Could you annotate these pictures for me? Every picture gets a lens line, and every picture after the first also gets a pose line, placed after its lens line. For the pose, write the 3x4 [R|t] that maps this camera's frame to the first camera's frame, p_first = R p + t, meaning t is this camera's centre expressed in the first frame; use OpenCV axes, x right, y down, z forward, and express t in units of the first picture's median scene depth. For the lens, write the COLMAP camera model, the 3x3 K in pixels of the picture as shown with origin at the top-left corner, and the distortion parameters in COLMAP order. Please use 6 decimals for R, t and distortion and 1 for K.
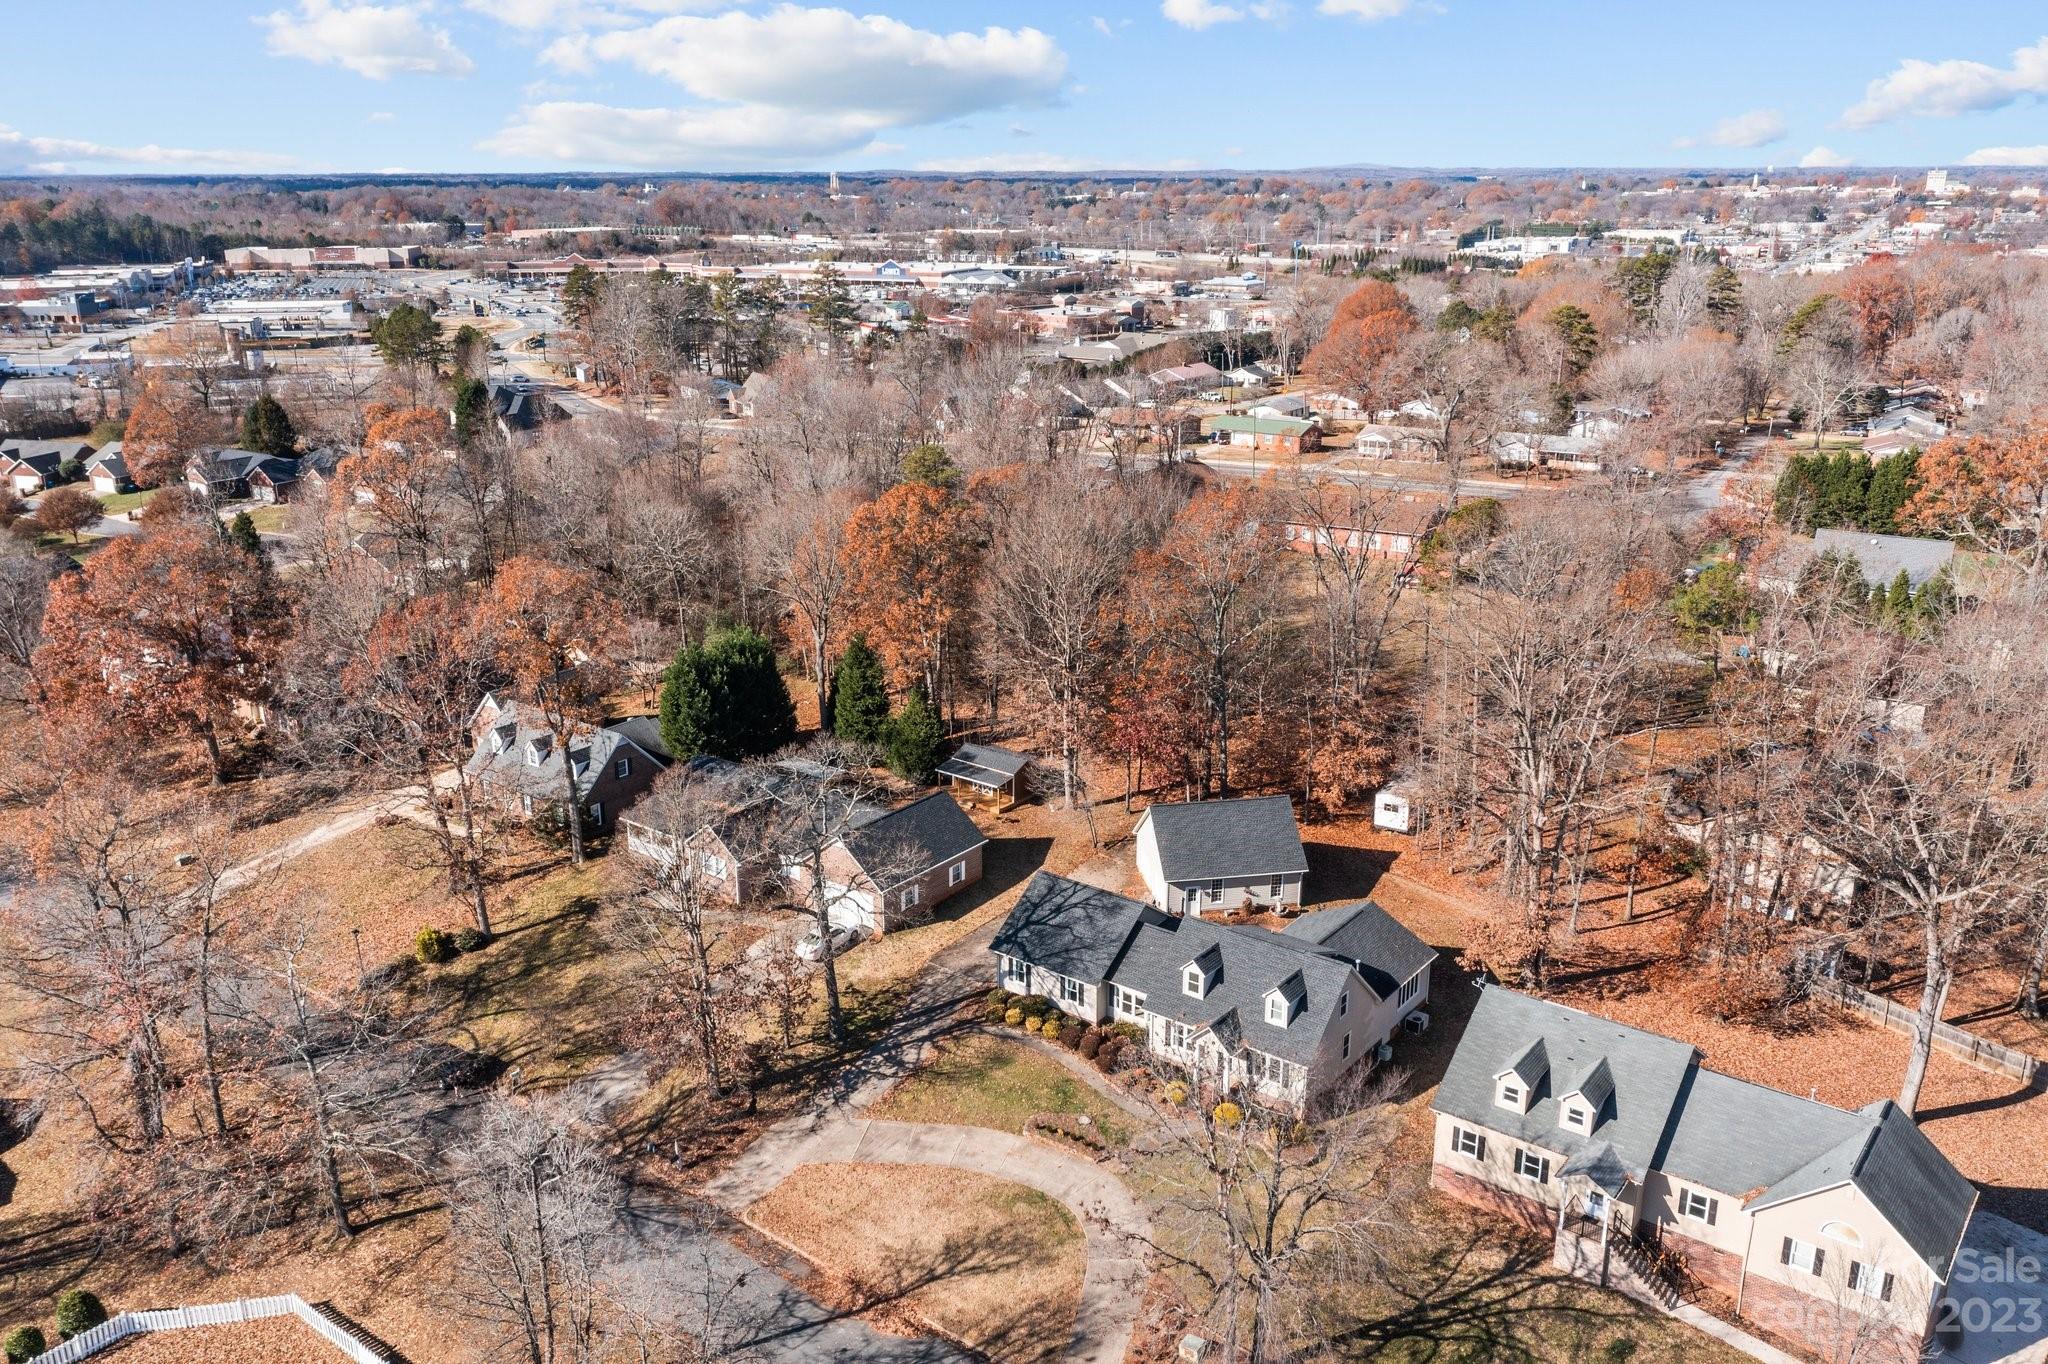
lens RADIAL K [[1637.3, 0, 1023.7], [0, 1637.3, 722.7], [0, 0, 1]] dist [0.009681, -0.005843]
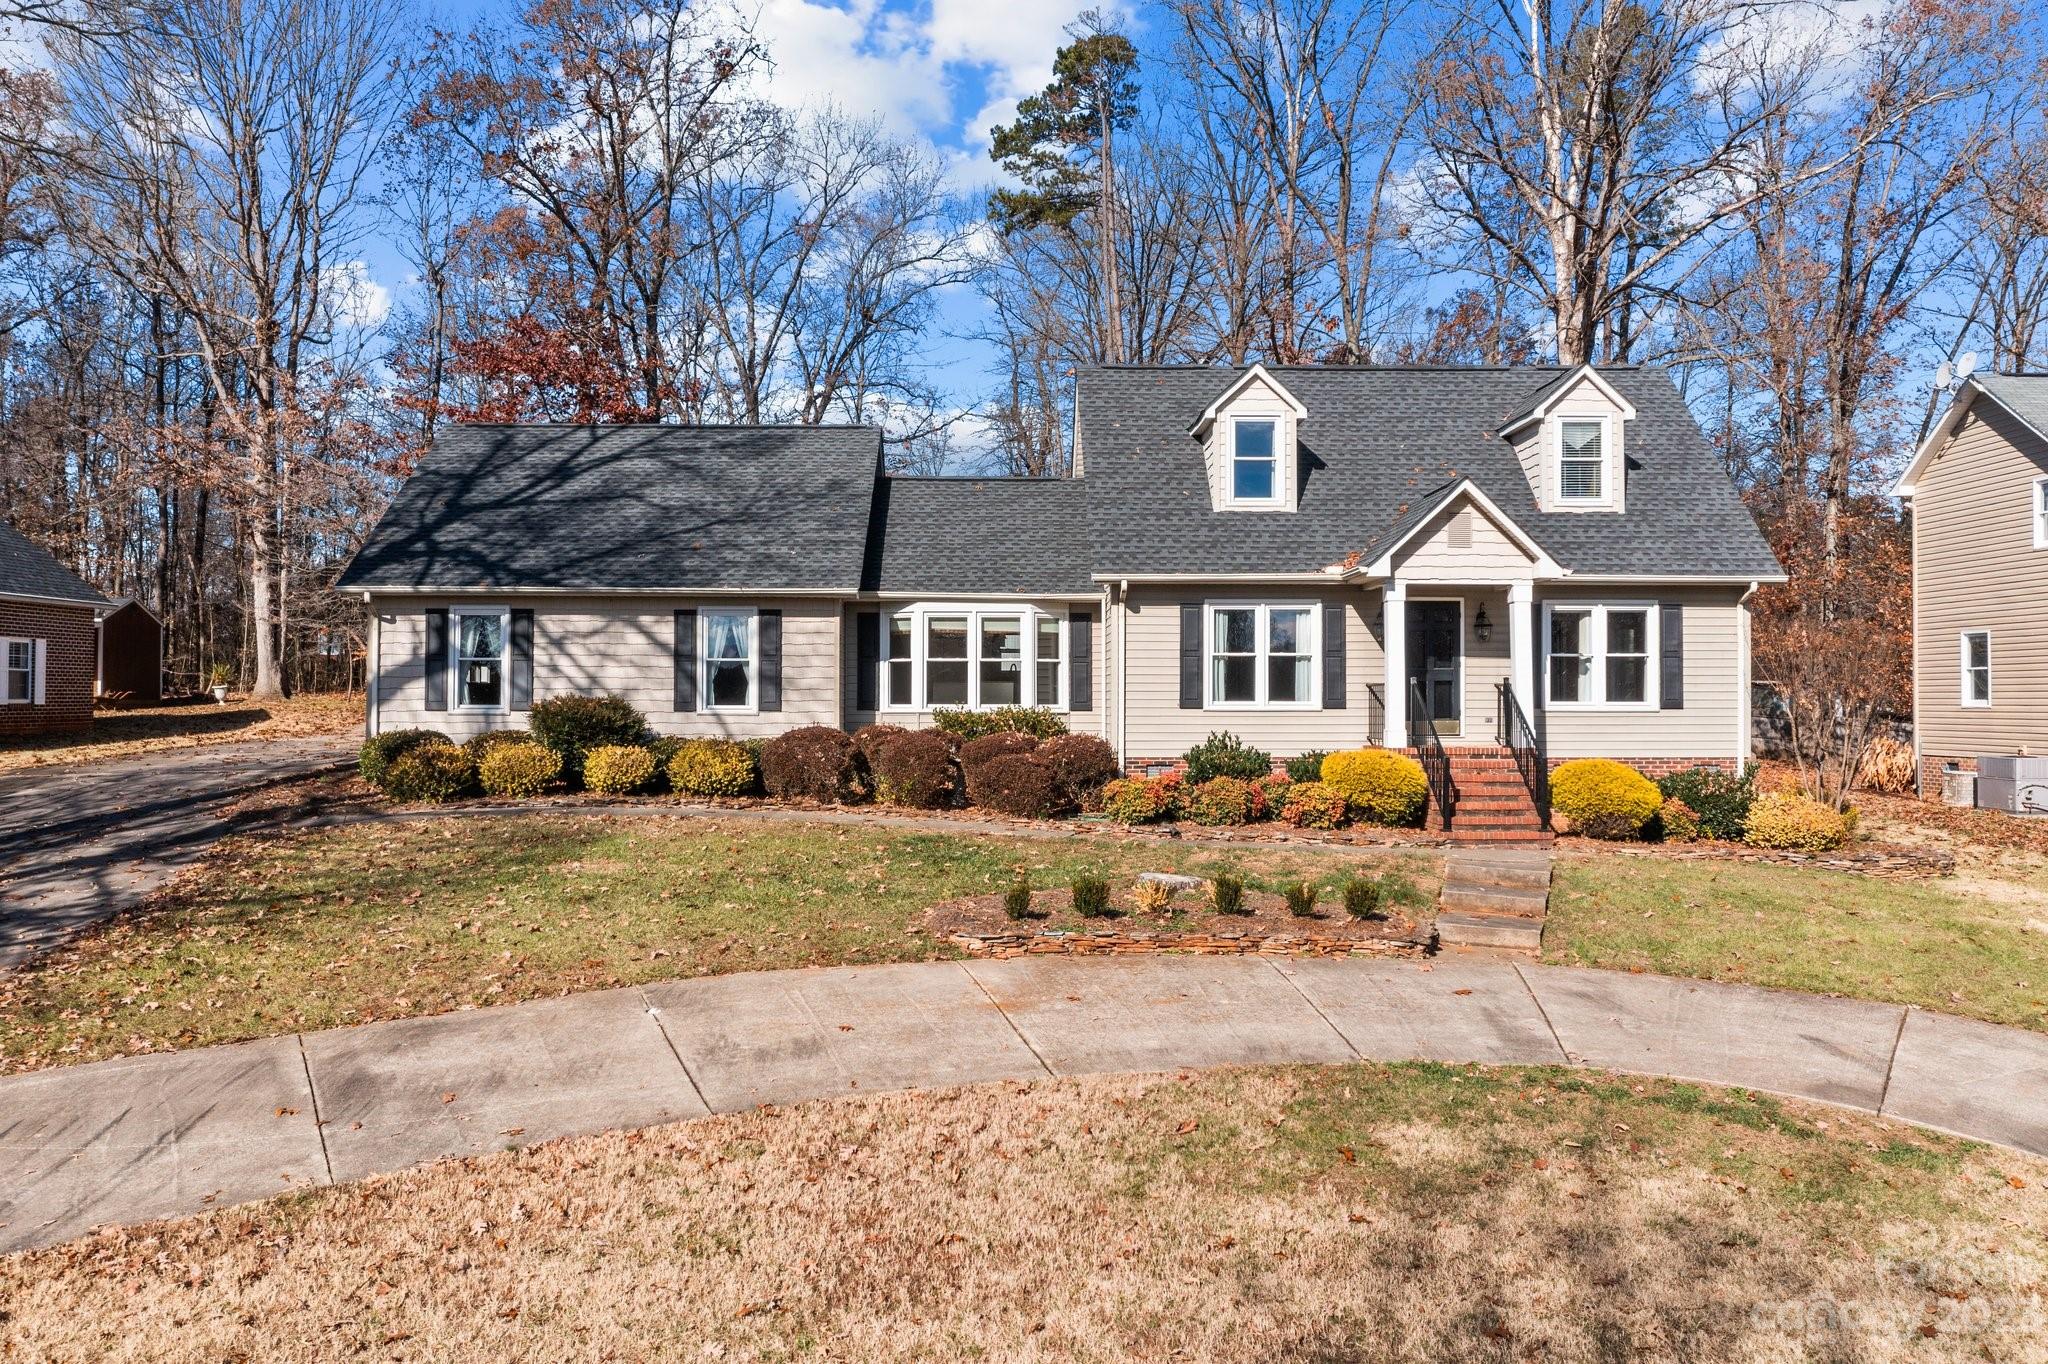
lens RADIAL K [[1631.2, 0, 1024.0], [0, 1631.2, 682.0], [0, 0, 1]] dist [0.004438, -0.005622]
pose [[0.778813, 0.020659, 0.626916, -0.099994], [0.197171, 0.940733, -0.275944, 0.251283], [-0.595461, 0.338519, 0.728581, 0.782636]]
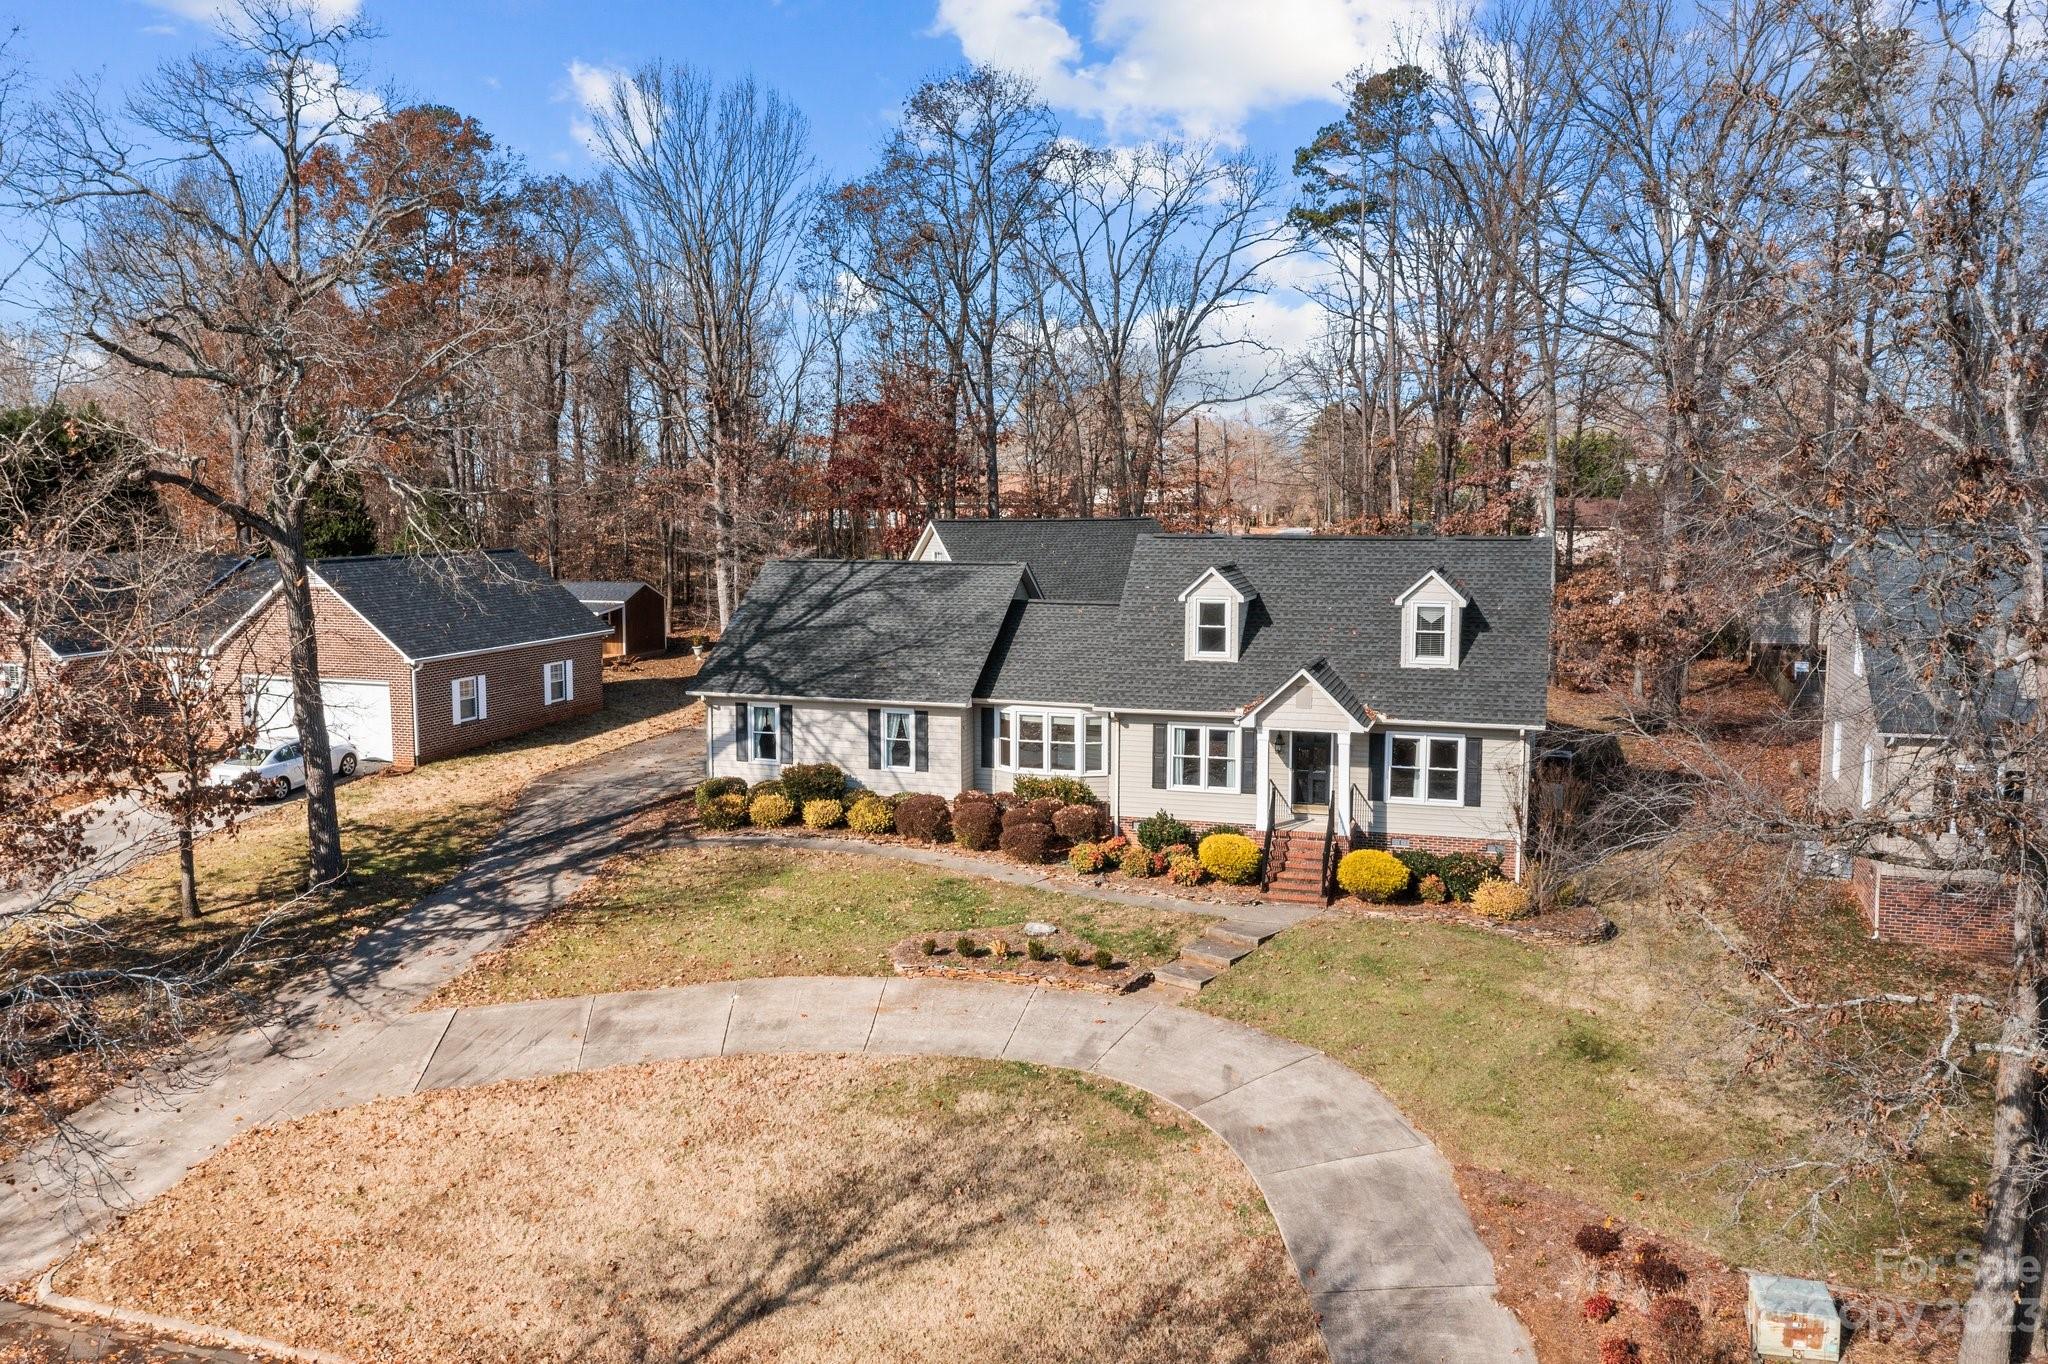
lens RADIAL K [[1627.4, 0, 1024.0], [0, 1627.4, 682.0], [0, 0, 1]] dist [-0.005822, -0.006333]
pose [[0.939758, -0.027382, 0.340742, -0.089275], [0.101302, 0.974321, -0.201091, 0.242235], [-0.326485, 0.223494, 0.918400, 0.581091]]
